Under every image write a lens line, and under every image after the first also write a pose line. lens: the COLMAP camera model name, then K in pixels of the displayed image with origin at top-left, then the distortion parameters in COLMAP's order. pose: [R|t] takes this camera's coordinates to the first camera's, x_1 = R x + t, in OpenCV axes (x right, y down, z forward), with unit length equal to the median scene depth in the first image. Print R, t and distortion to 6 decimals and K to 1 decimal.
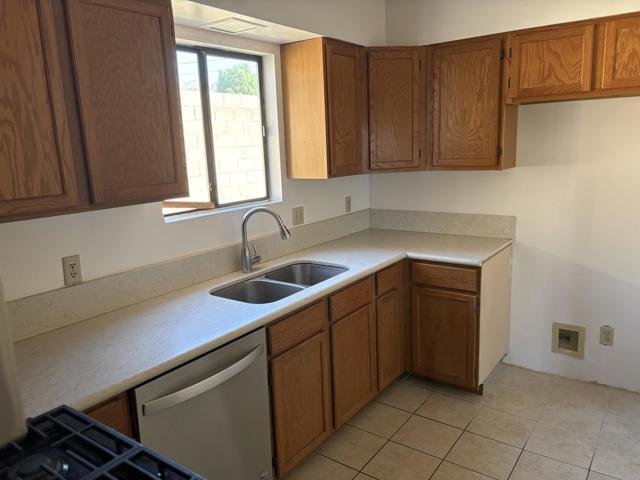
lens RADIAL K [[484.4, 0, 323.5], [0, 484.4, 237.7], [0, 0, 1]] dist [0.015153, -0.017917]
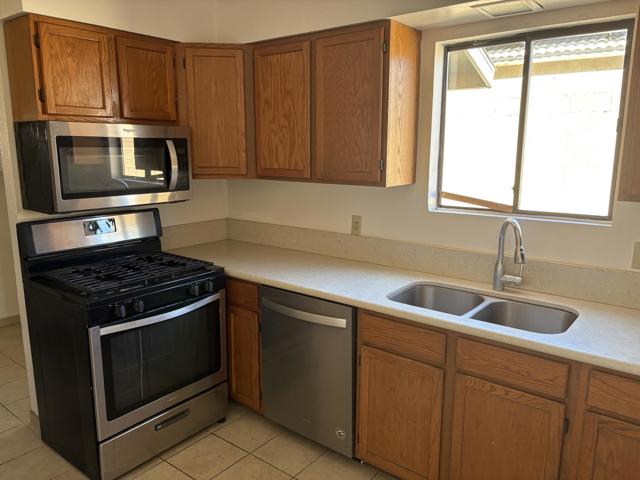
lens RADIAL K [[484.4, 0, 322.1], [0, 484.4, 242.8], [0, 0, 1]] dist [0.015153, -0.017917]
pose [[-0.034351, 0.230878, -0.972376, 0.908122], [-0.193213, 0.953061, 0.233118, -0.200695], [0.980555, 0.195884, 0.011870, 0.874614]]
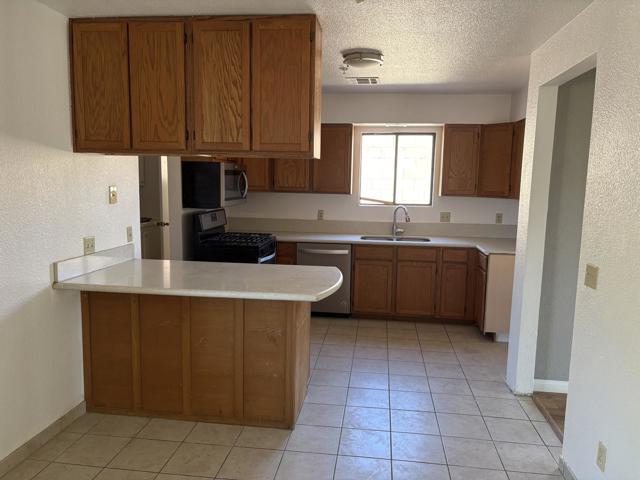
lens RADIAL K [[484.4, 0, 318.4], [0, 484.4, 240.5], [0, 0, 1]] dist [0.015153, -0.017917]
pose [[0.472887, 0.157202, -0.866986, 2.019007], [-0.202943, 0.976934, 0.066445, 0.025048], [0.857434, 0.144527, 0.493882, -0.436922]]
